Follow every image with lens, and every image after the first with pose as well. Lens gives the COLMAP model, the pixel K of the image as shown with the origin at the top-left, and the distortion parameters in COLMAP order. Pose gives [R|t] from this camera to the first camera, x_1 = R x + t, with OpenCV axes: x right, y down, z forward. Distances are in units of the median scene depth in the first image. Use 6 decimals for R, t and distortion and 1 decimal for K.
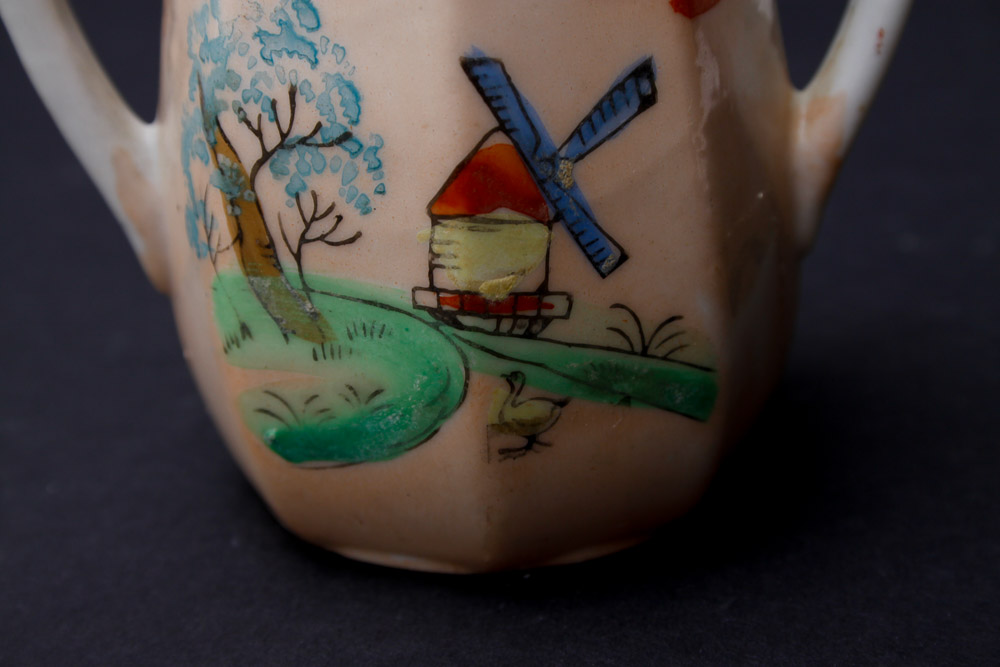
lens RADIAL K [[2059.5, 0, 500.8], [0, 2059.5, 328.1], [0, 0, 1]] dist [0.063401, 0.000000]
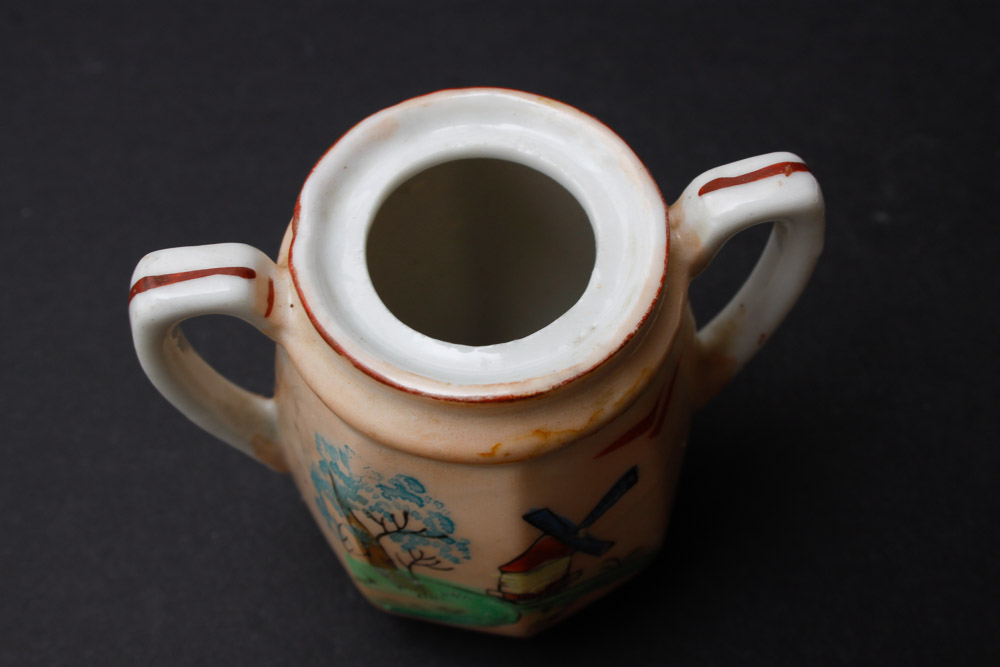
lens RADIAL K [[1467.6, 0, 498.7], [0, 1467.6, 329.2], [0, 0, 1]] dist [-0.003428, 0.000000]
pose [[0.985606, -0.121527, 0.117525, -0.142050], [0.031953, 0.816549, 0.576392, -0.836163], [-0.166012, -0.564340, 0.808678, 0.186137]]
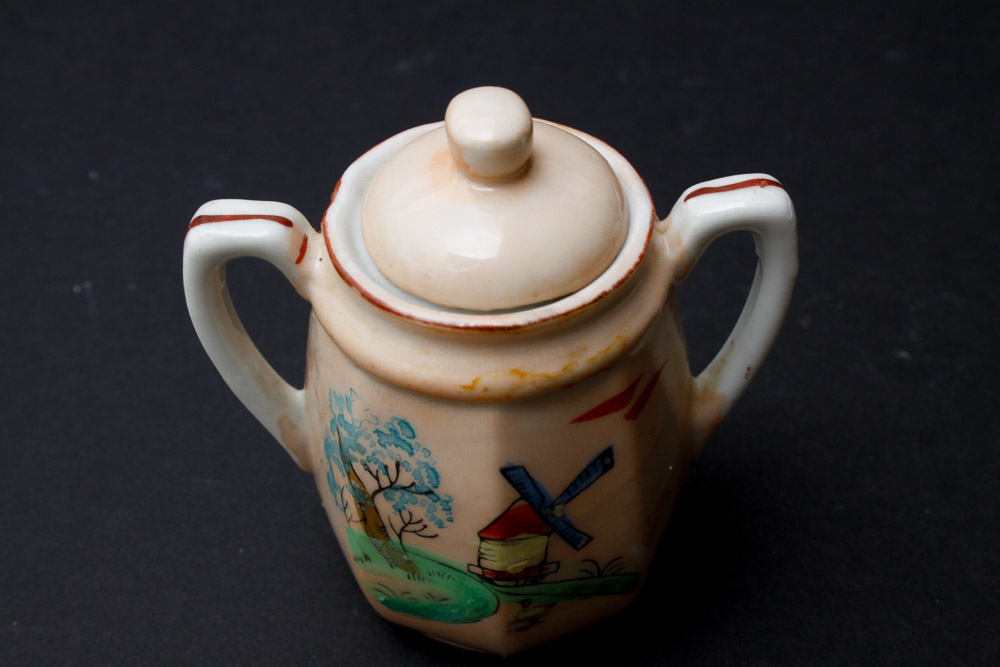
lens RADIAL K [[1467.6, 0, 496.4], [0, 1467.6, 326.0], [0, 0, 1]] dist [-0.003428, 0.000000]
pose [[0.999491, 0.003888, 0.031654, -0.058040], [-0.014563, 0.938659, 0.344540, -0.623647], [-0.028373, -0.344826, 0.938238, -0.082760]]
